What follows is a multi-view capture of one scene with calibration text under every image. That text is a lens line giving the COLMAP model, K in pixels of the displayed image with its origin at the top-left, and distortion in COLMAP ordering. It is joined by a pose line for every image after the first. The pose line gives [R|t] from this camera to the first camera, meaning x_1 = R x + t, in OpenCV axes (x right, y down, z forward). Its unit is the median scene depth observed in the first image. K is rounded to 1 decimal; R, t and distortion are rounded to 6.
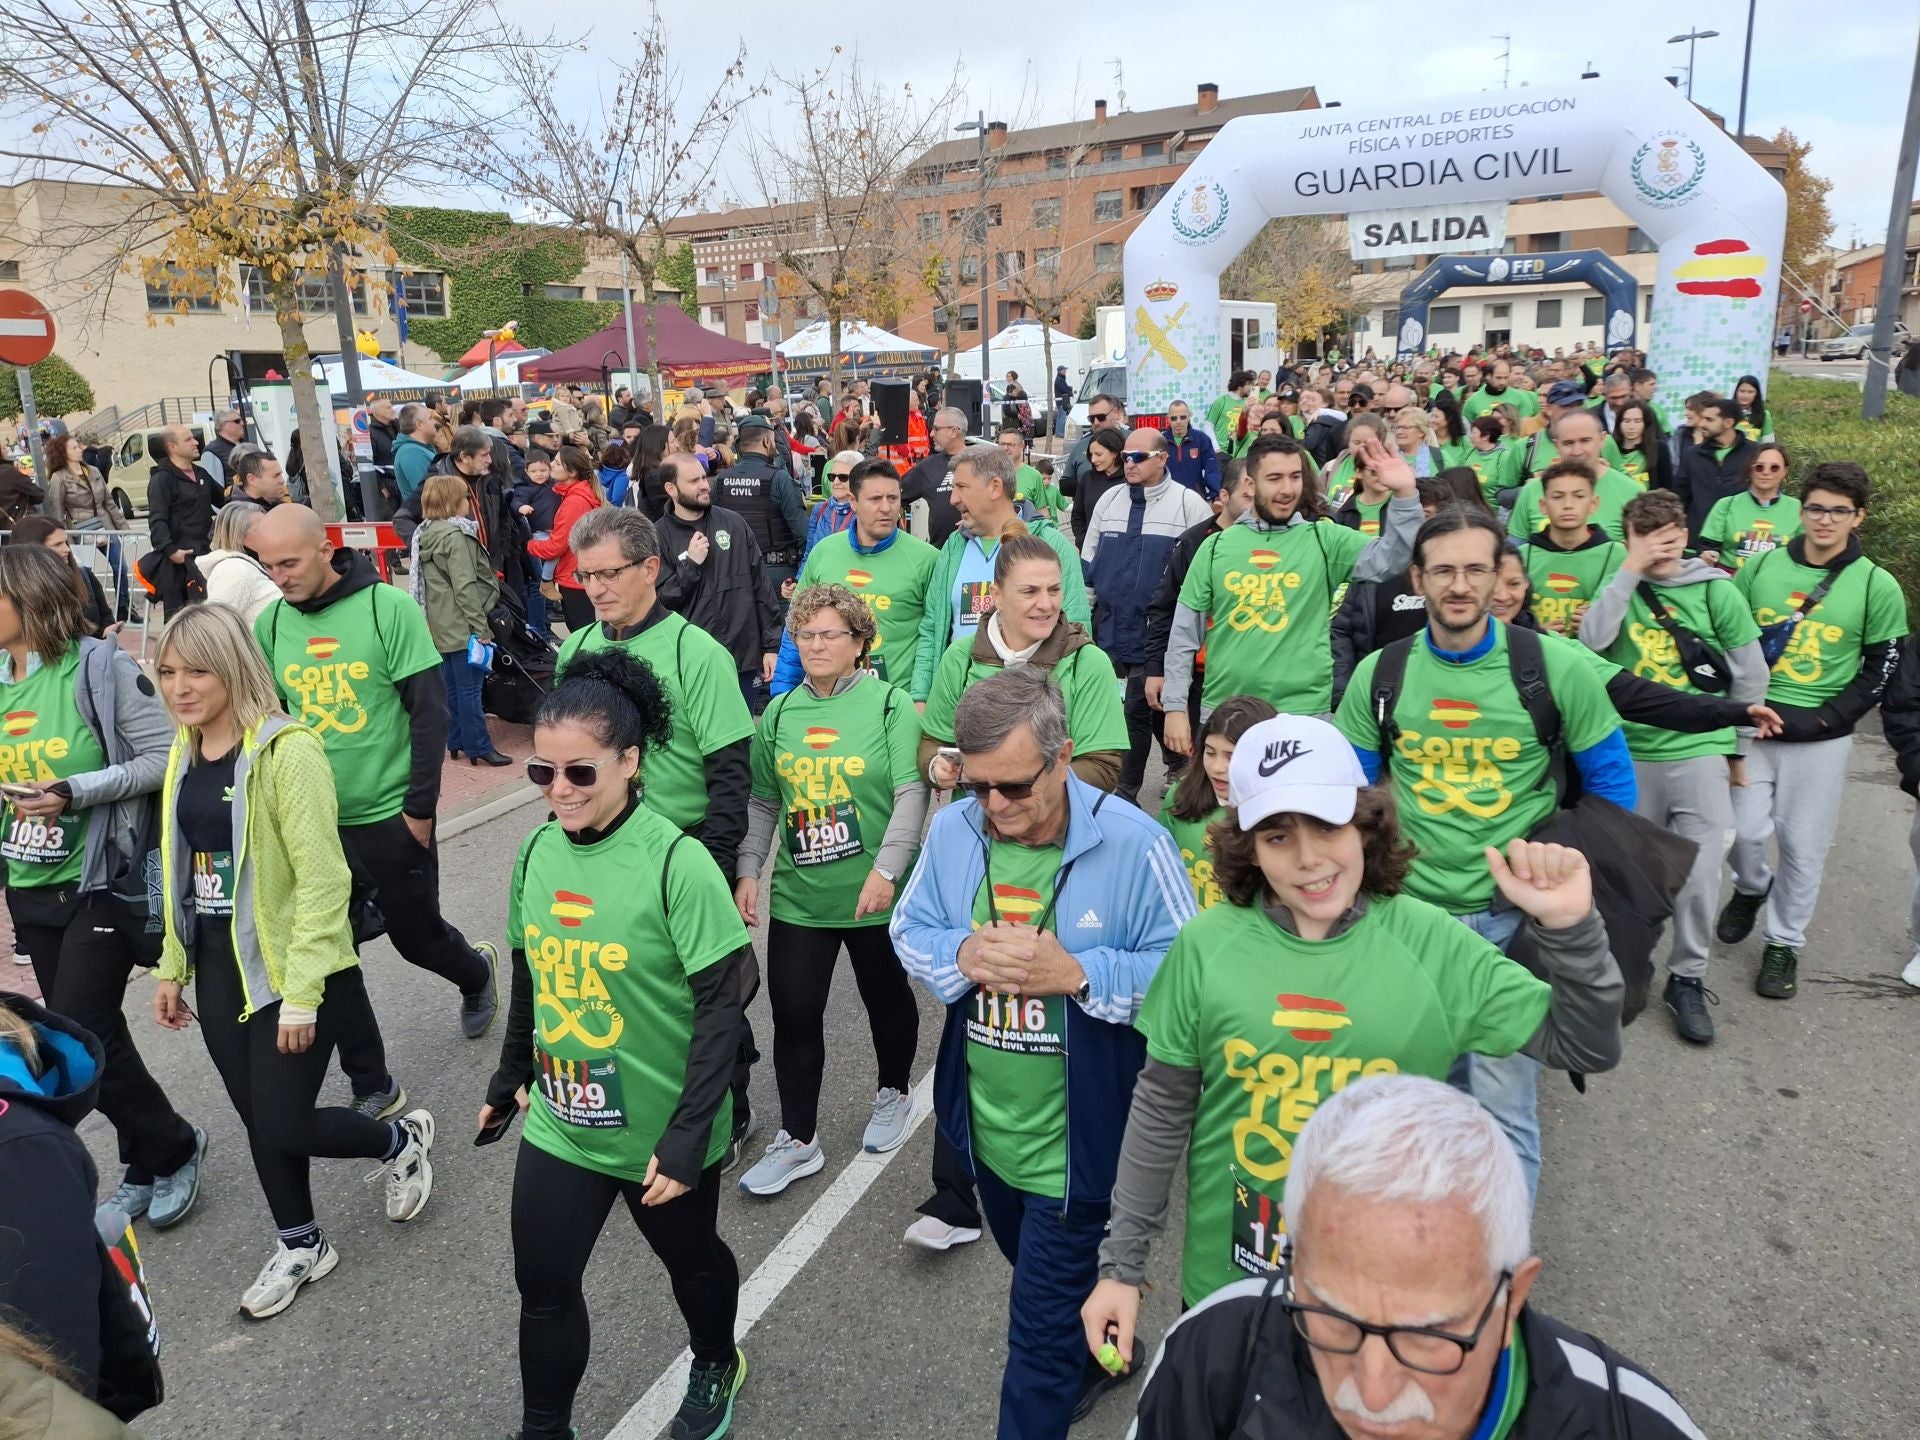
lens RADIAL K [[1403.6, 0, 940.7], [0, 1403.6, 713.4], [0, 0, 1]] dist [0.016769, -0.038870]
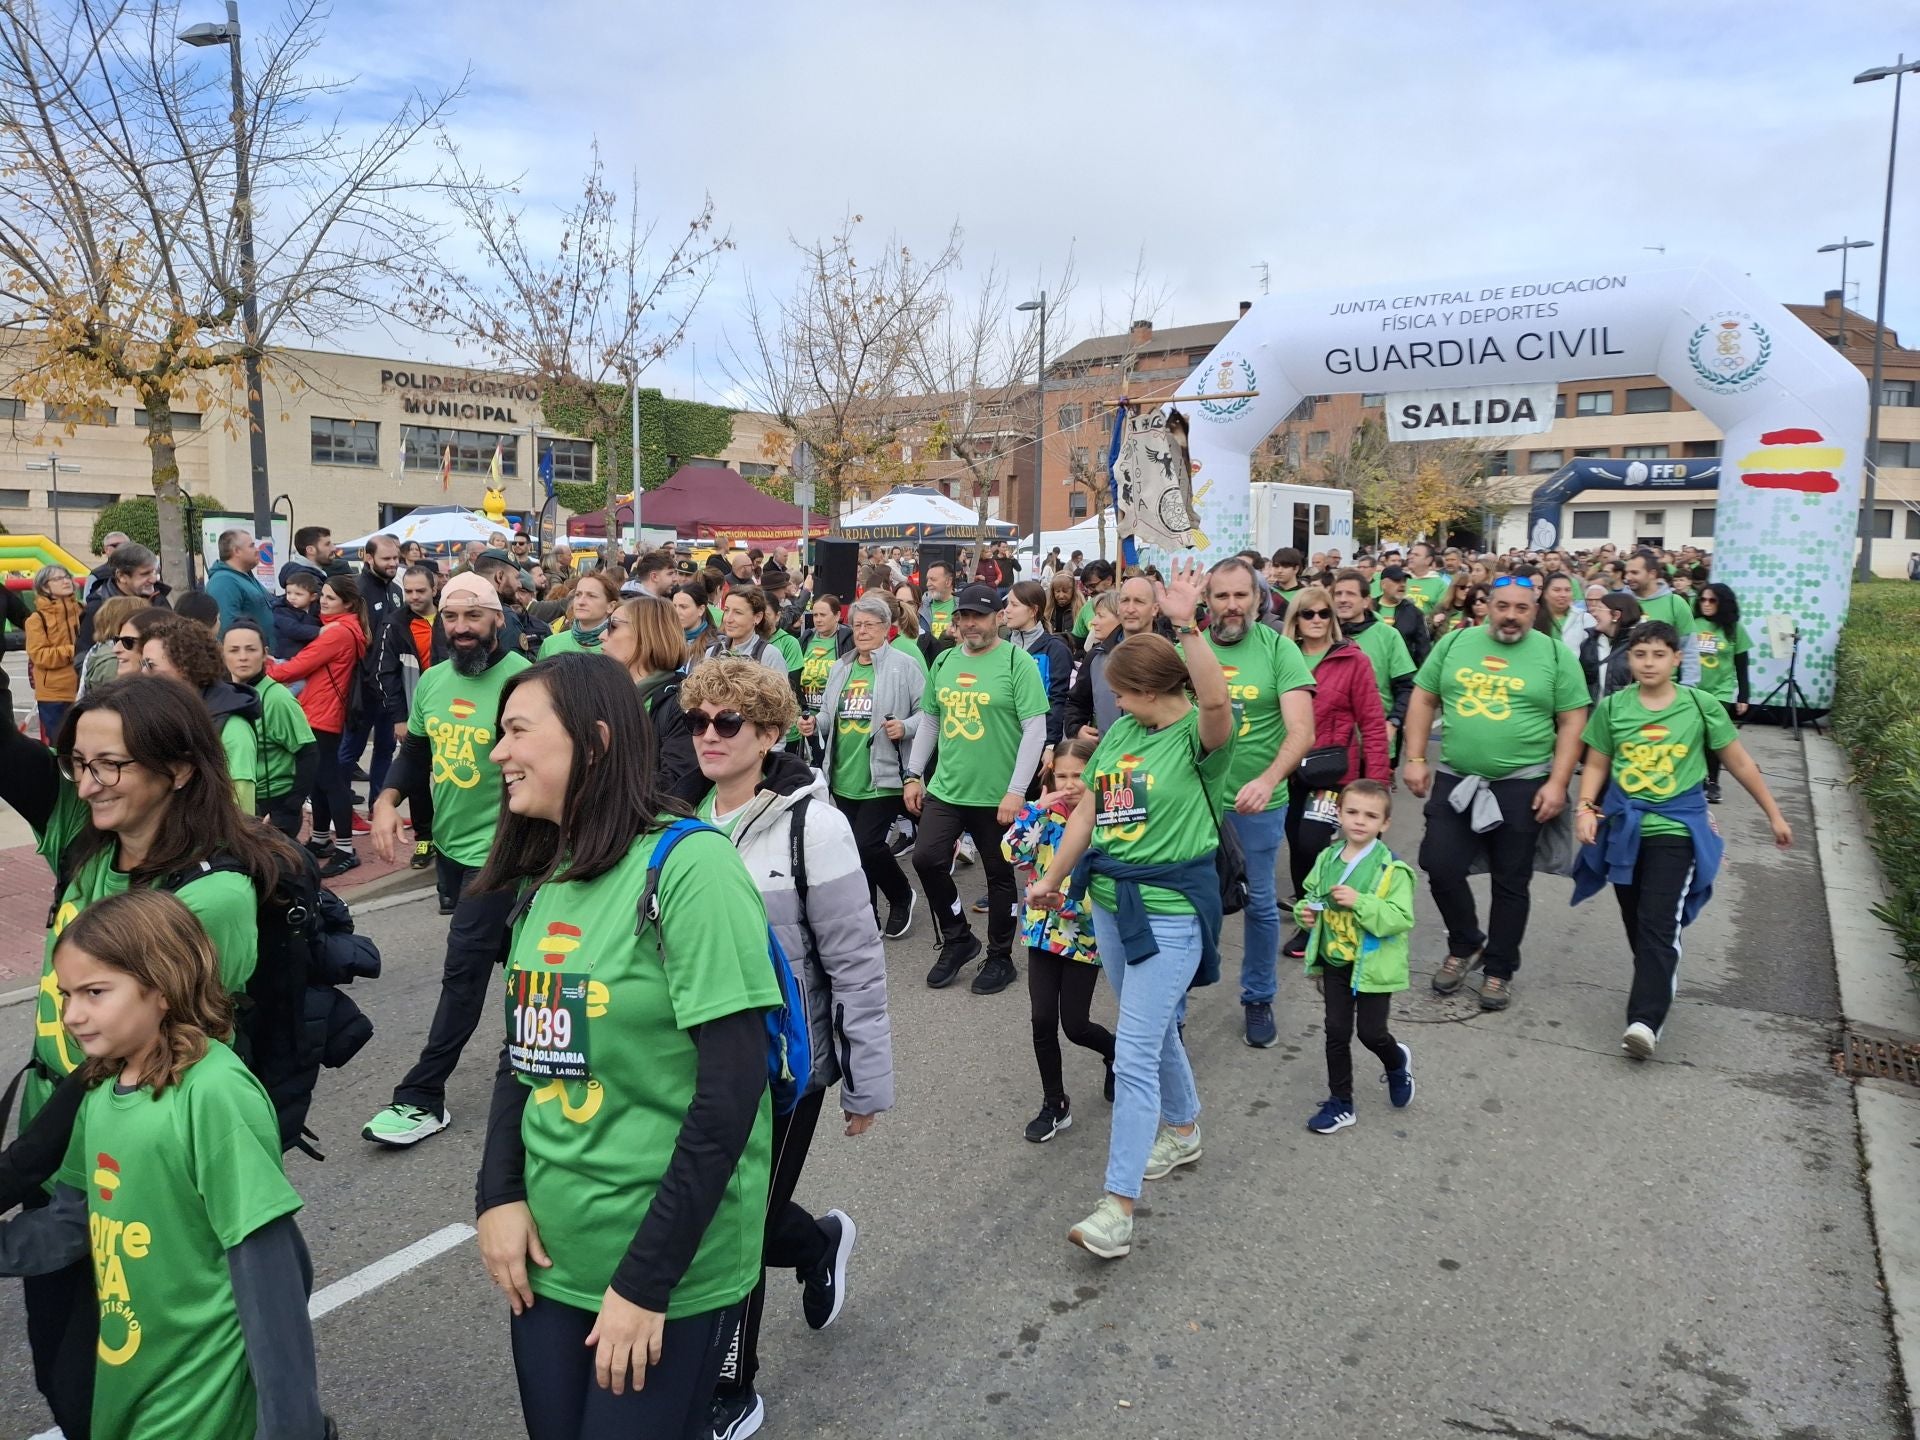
lens RADIAL K [[1403.6, 0, 936.5], [0, 1403.6, 703.2], [0, 0, 1]] dist [0.016769, -0.038870]
pose [[0.992206, 0.055448, -0.111592, 0.111136], [-0.069796, 0.989175, -0.129080, -0.009247], [0.103227, 0.135863, 0.985335, 0.075101]]
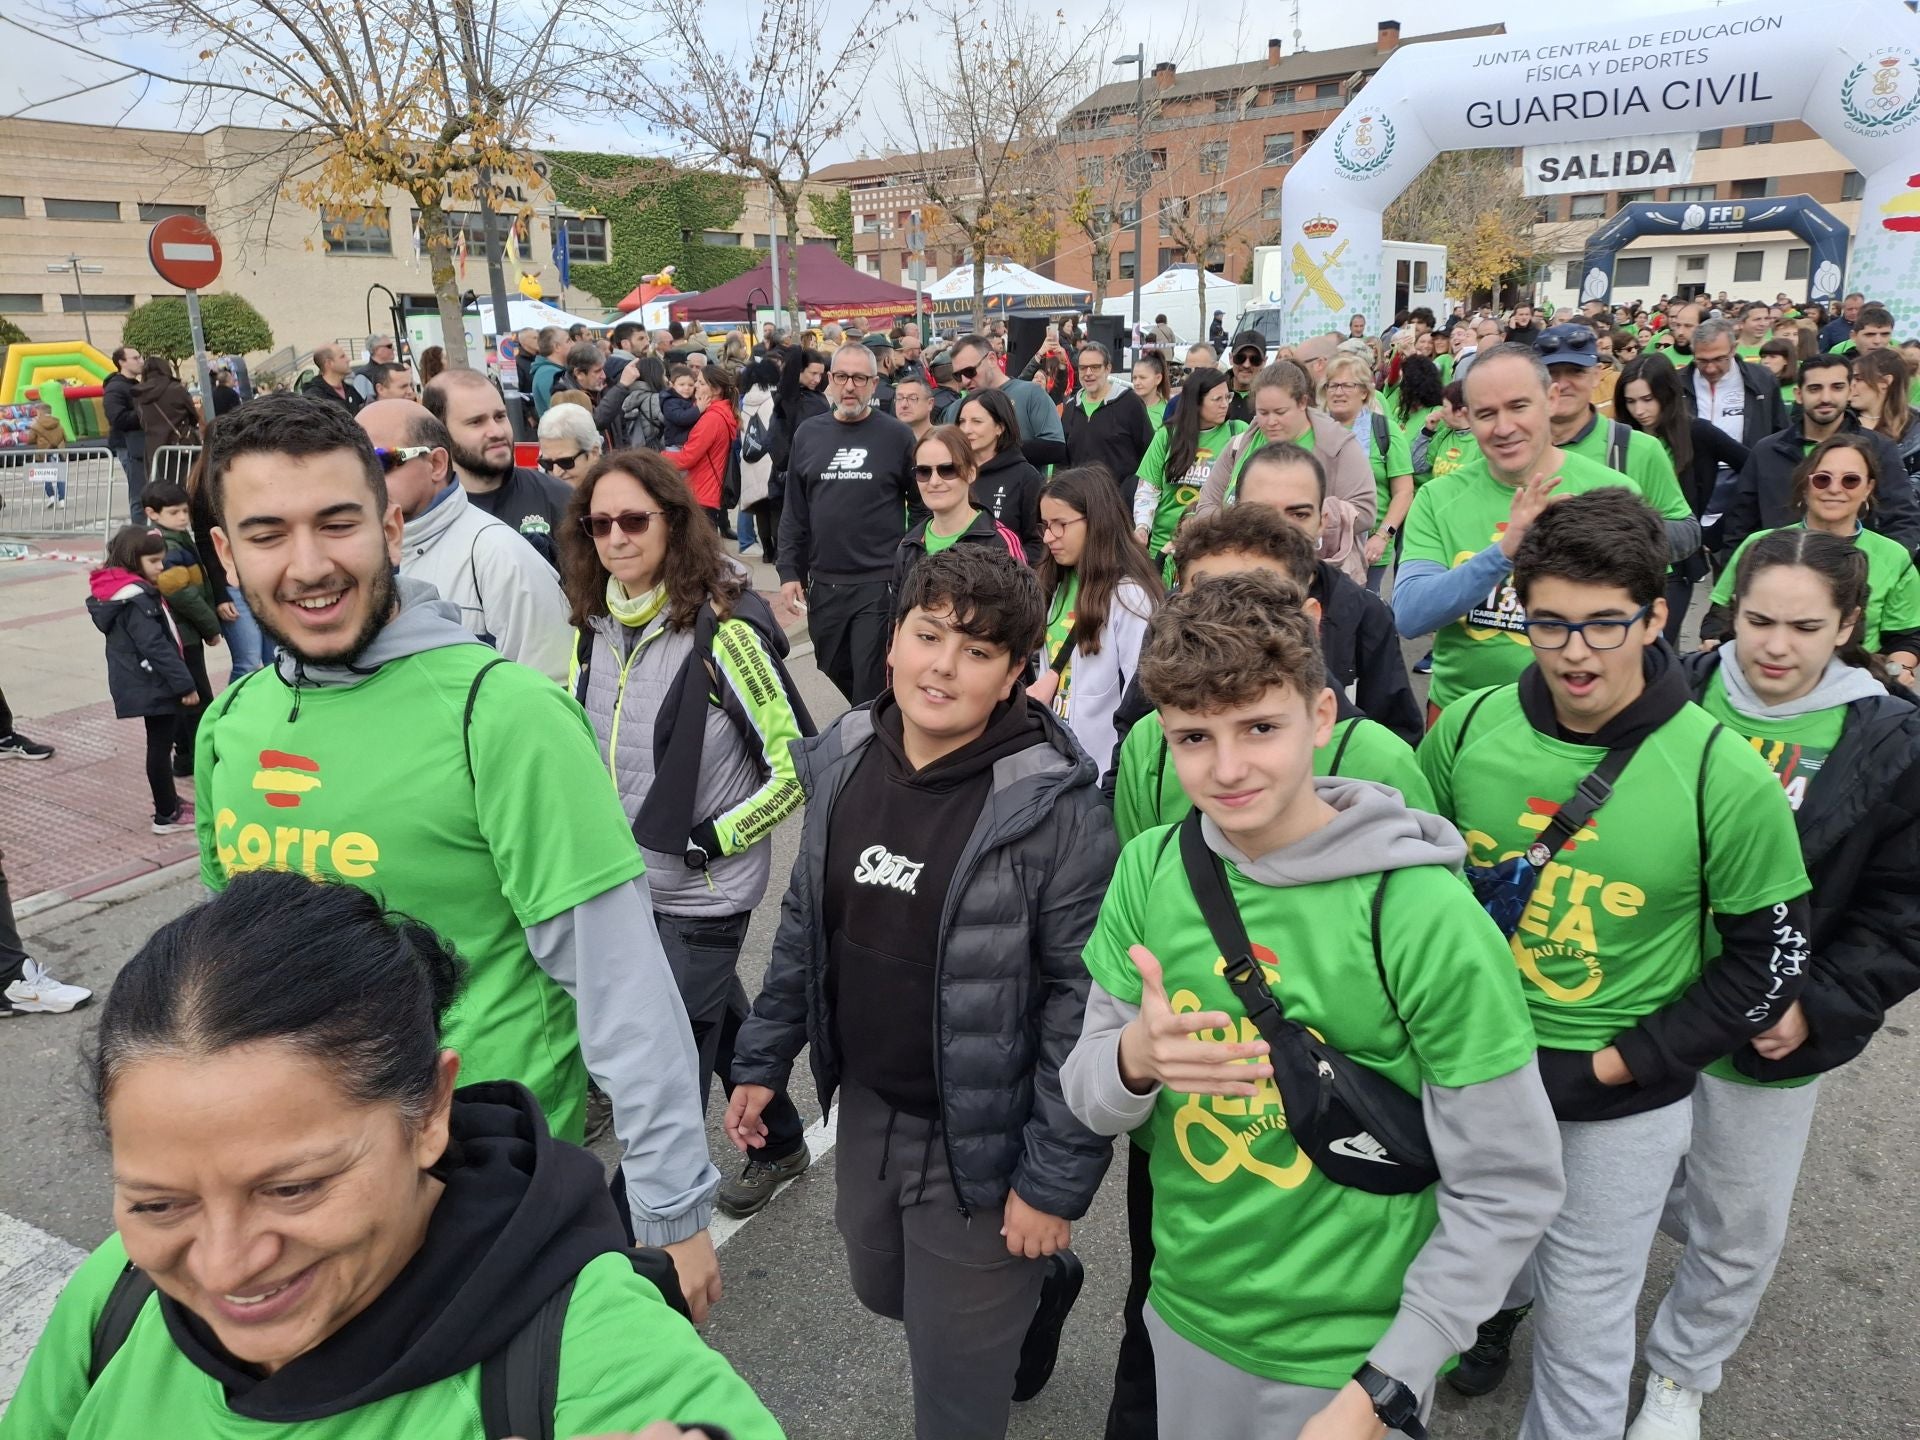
lens RADIAL K [[1403.6, 0, 948.1], [0, 1403.6, 743.7], [0, 0, 1]] dist [0.016769, -0.038870]
pose [[0.994670, 0.037717, -0.095967, 0.010596], [-0.032767, 0.998075, 0.052651, 0.009367], [0.097768, -0.049226, 0.993991, 0.000541]]
